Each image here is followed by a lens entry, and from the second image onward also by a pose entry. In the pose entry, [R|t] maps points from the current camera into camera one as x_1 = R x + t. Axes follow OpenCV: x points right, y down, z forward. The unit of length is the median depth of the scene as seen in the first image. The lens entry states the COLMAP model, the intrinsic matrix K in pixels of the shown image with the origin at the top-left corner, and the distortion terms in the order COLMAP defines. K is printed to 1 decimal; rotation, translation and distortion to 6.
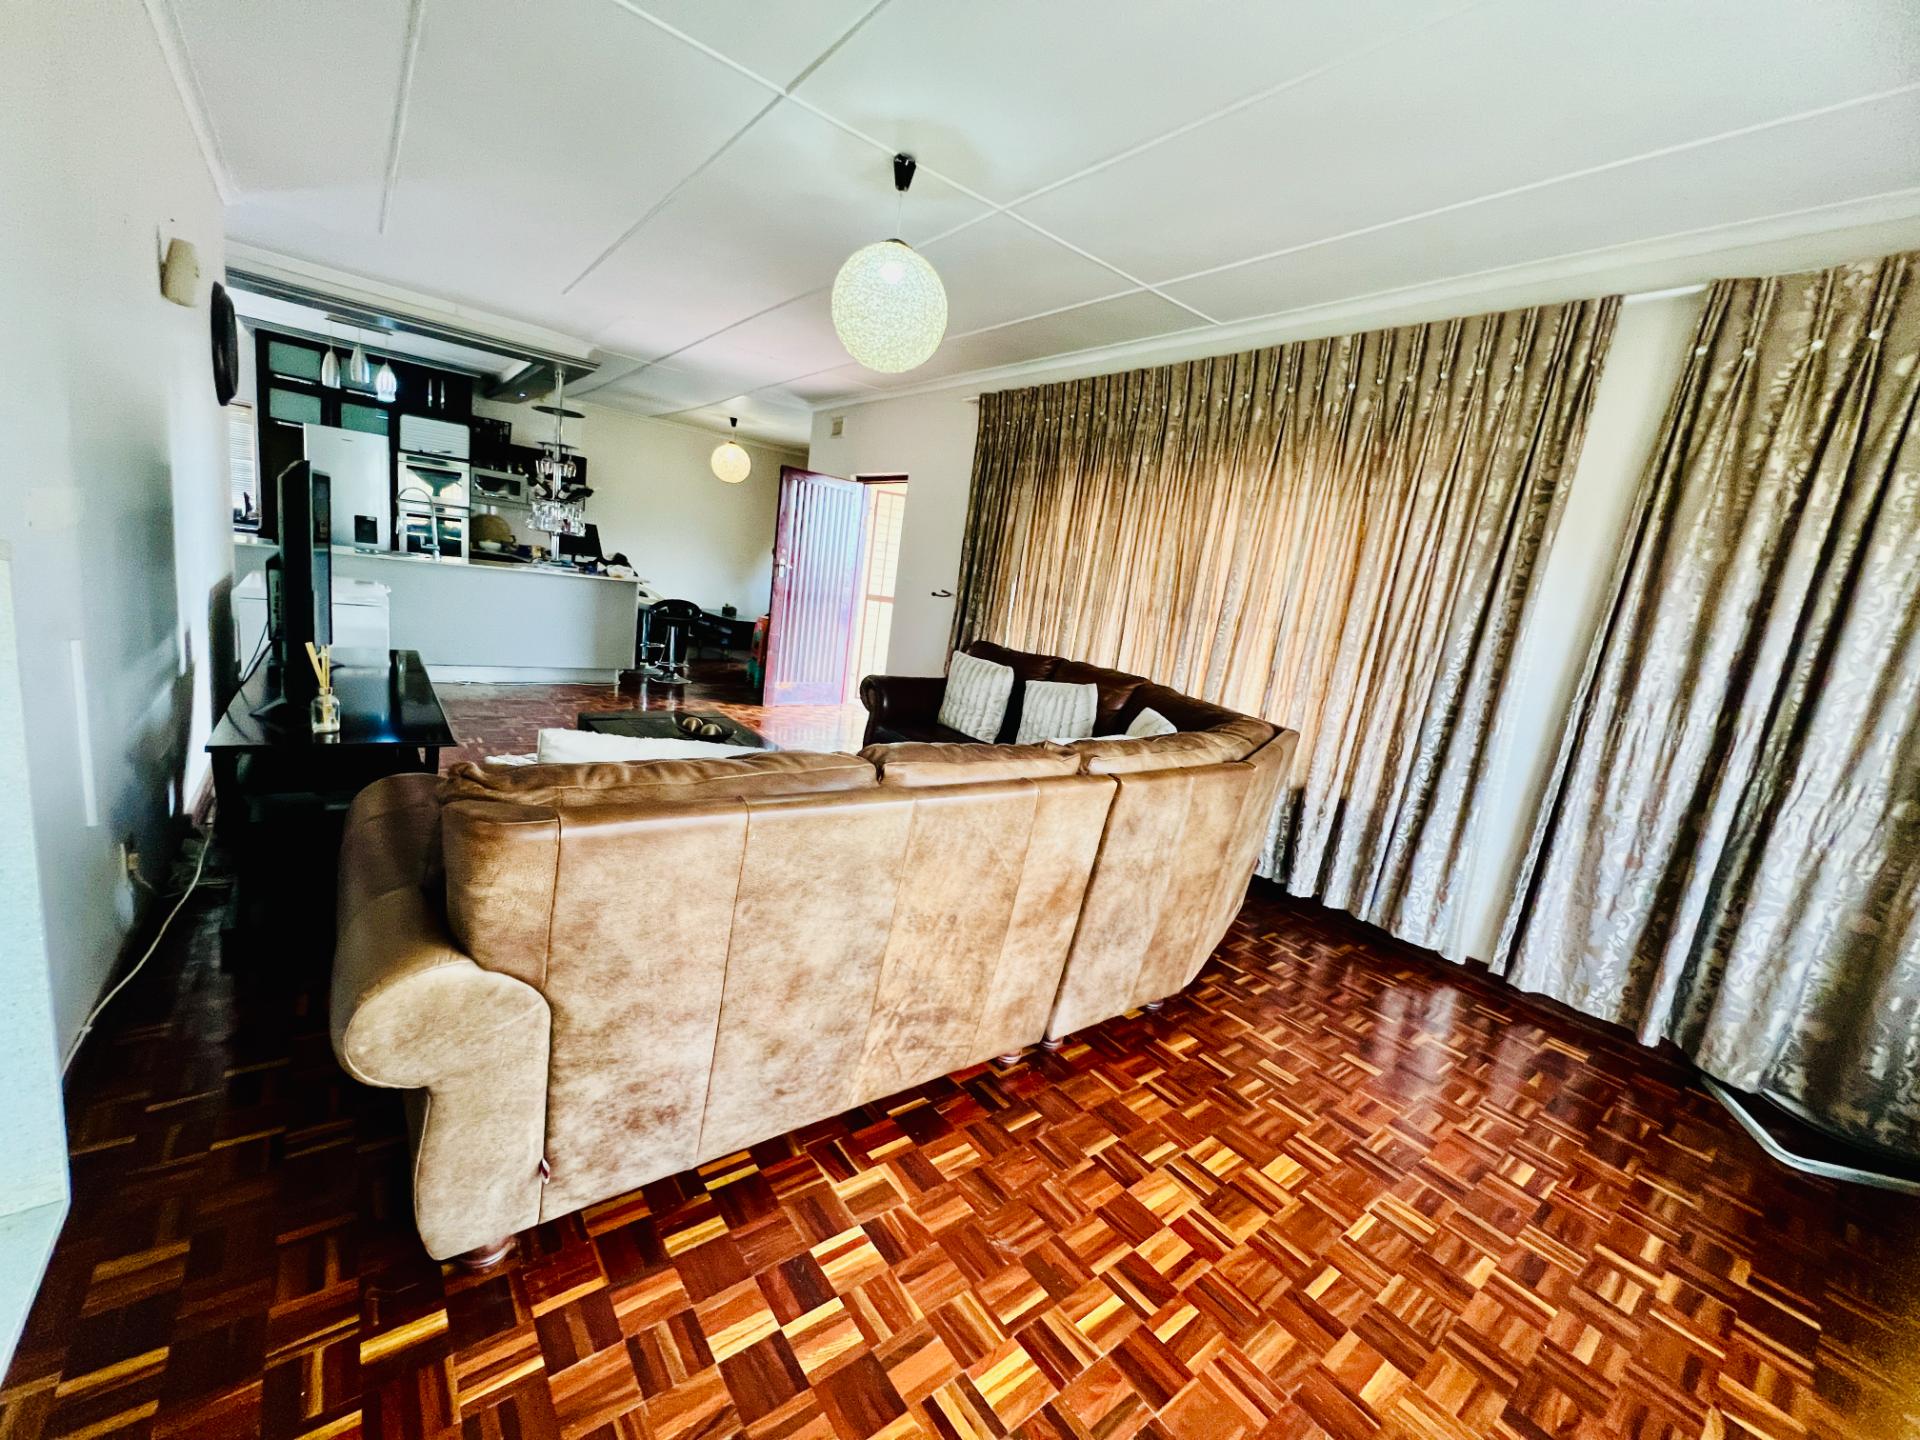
lens RADIAL K [[768.6, 0, 948.4], [0, 768.6, 728.1], [0, 0, 1]] dist [-0.004157, 0.000761]
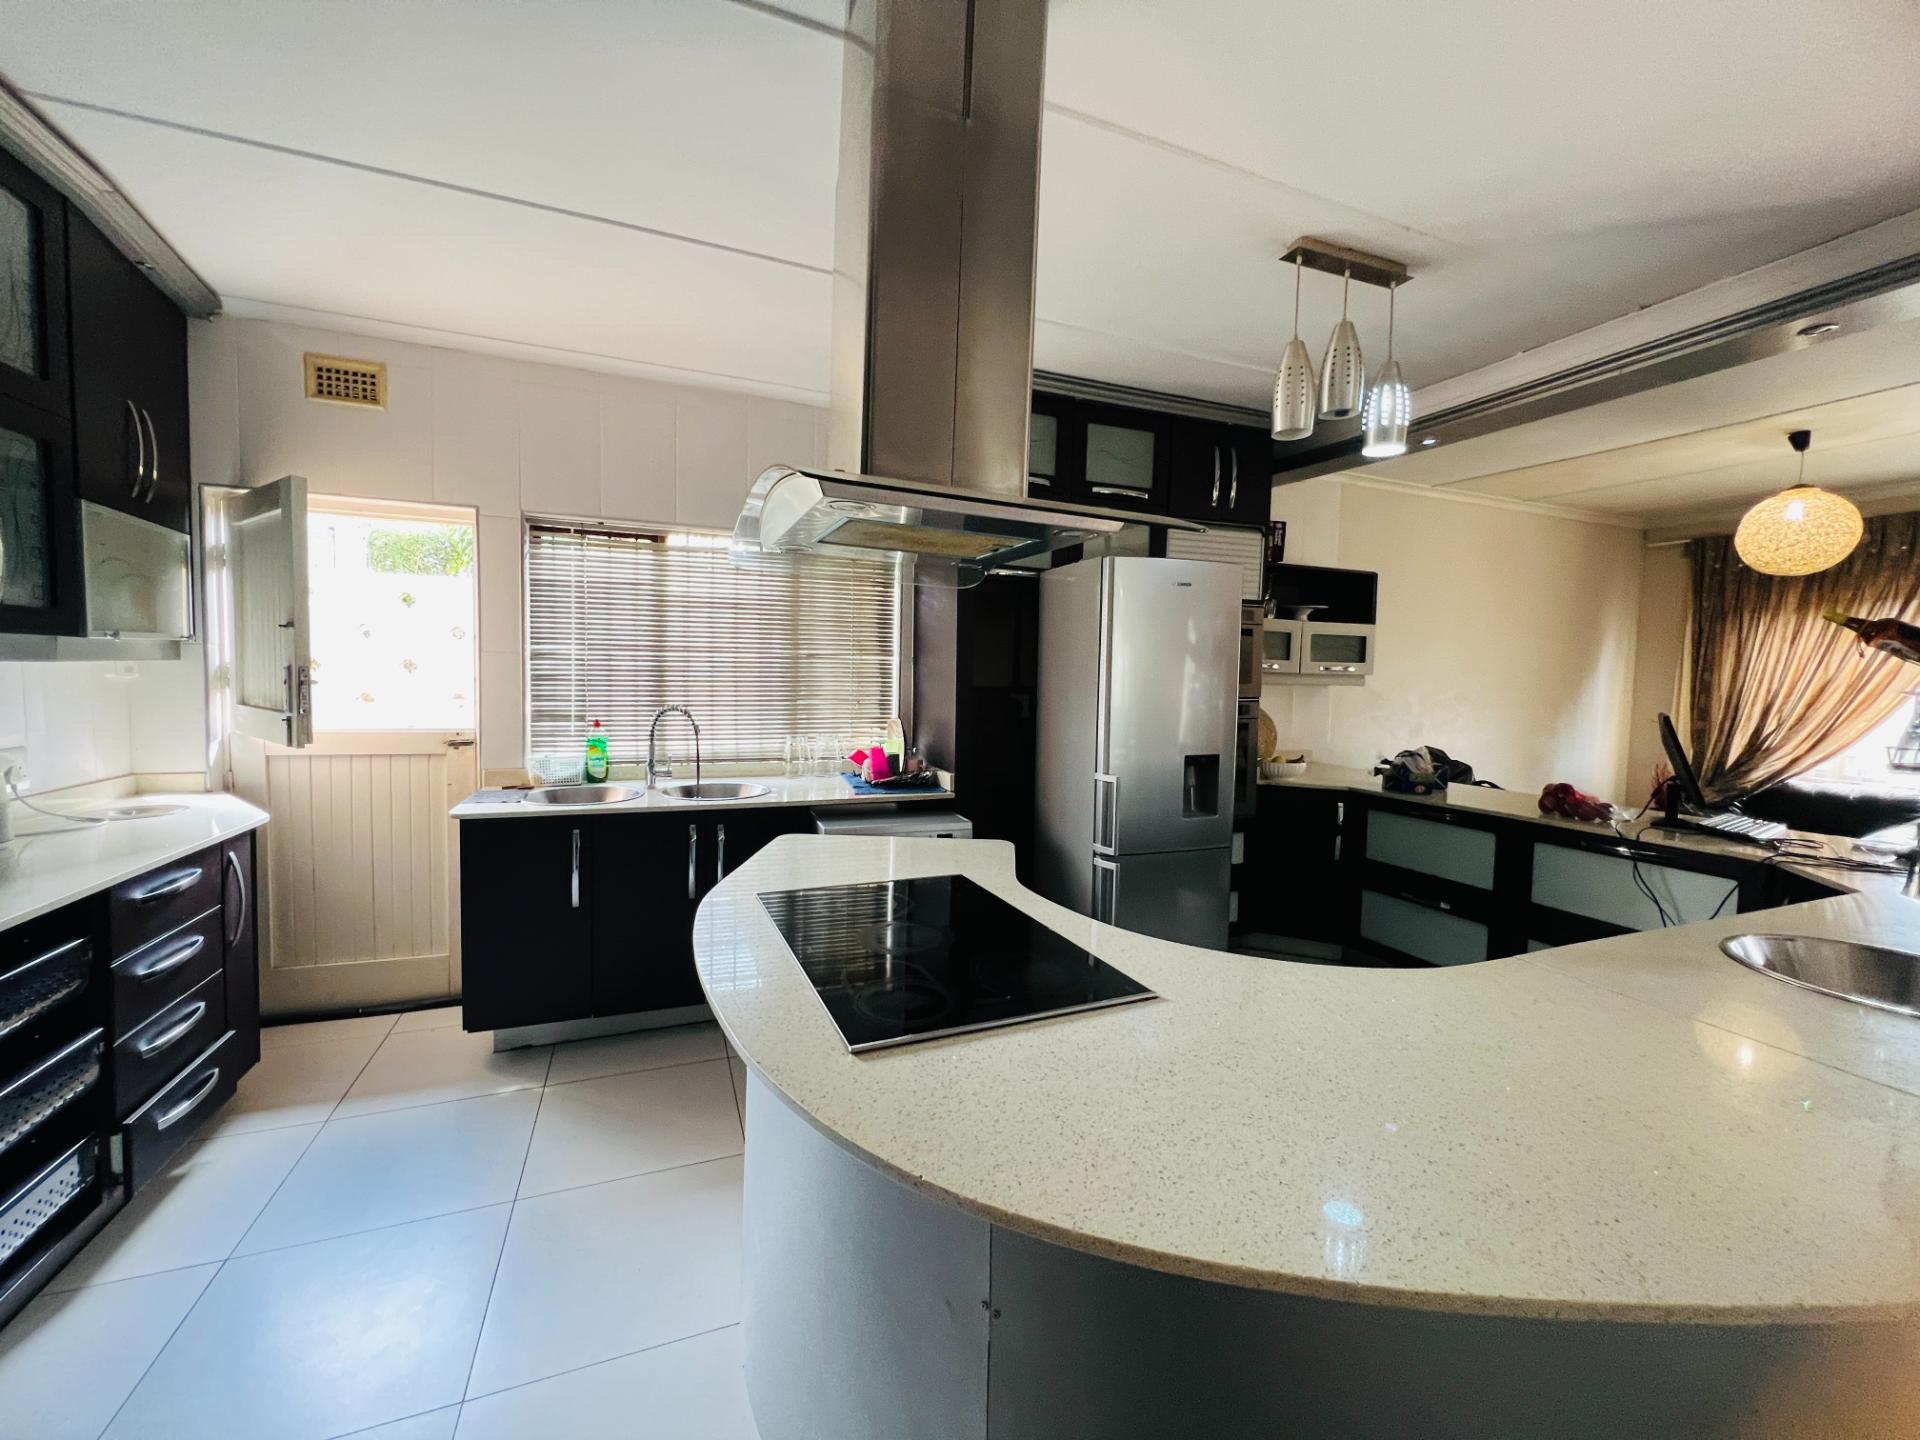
lens RADIAL K [[768.6, 0, 944.4], [0, 768.6, 719.0], [0, 0, 1]] dist [-0.004157, 0.000761]
pose [[0.954860, -0.092832, -0.282179, -1.883236], [0.047235, 0.985279, -0.164300, -0.560375], [0.293278, 0.143555, 0.945188, 1.340715]]
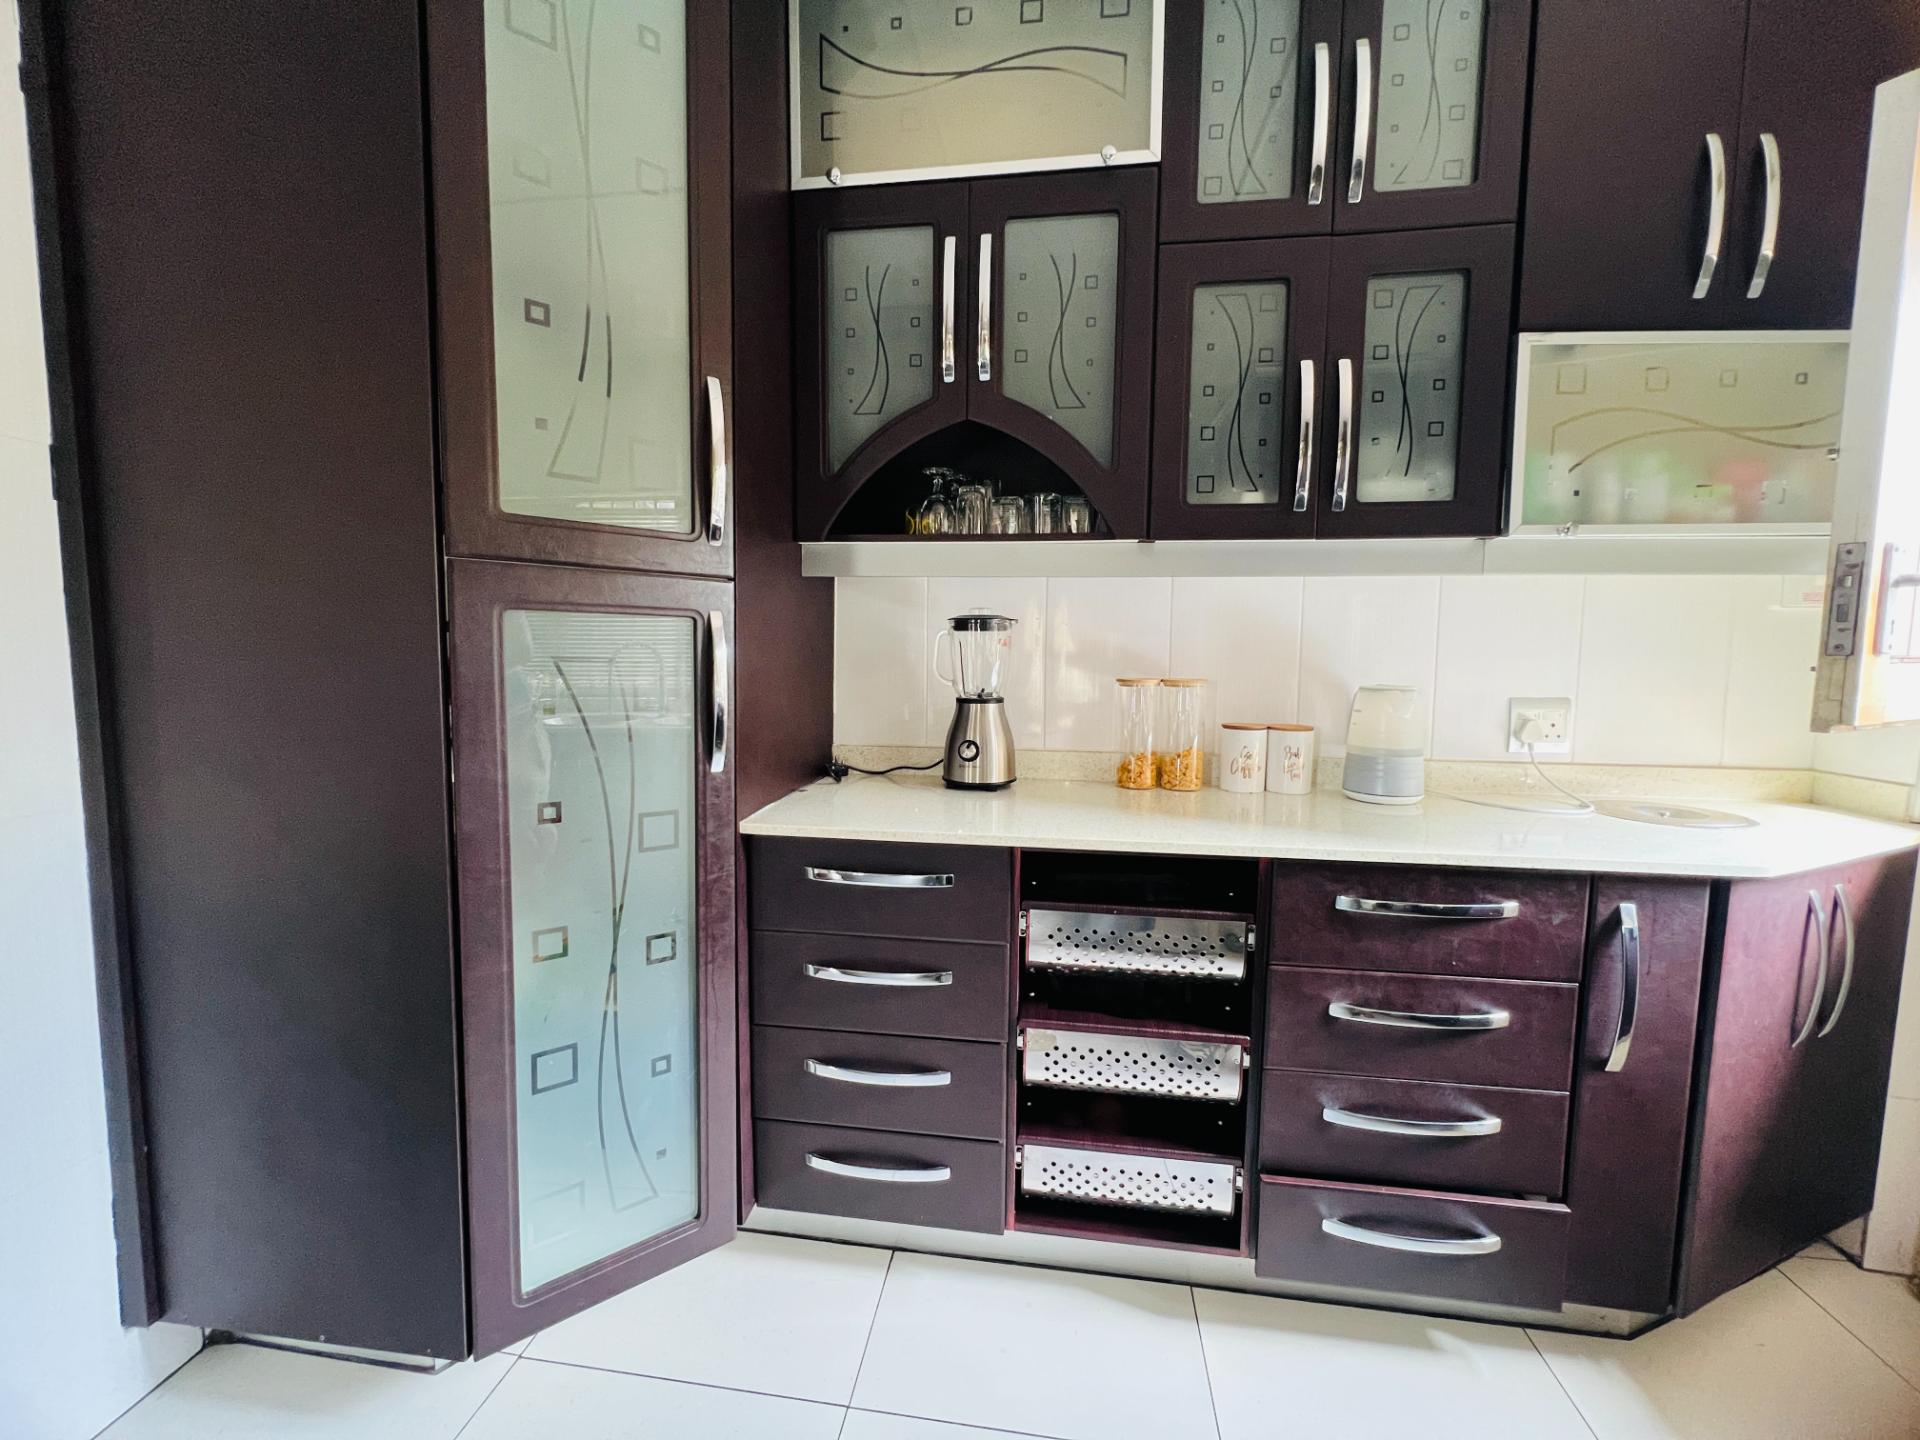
lens RADIAL K [[768.6, 0, 951.3], [0, 768.6, 721.5], [0, 0, 1]] dist [-0.004157, 0.000761]
pose [[-0.716765, -0.077062, -0.693044, -2.255609], [-0.233924, 0.962855, 0.134867, -0.658989], [0.656908, 0.258787, -0.708168, 1.936396]]
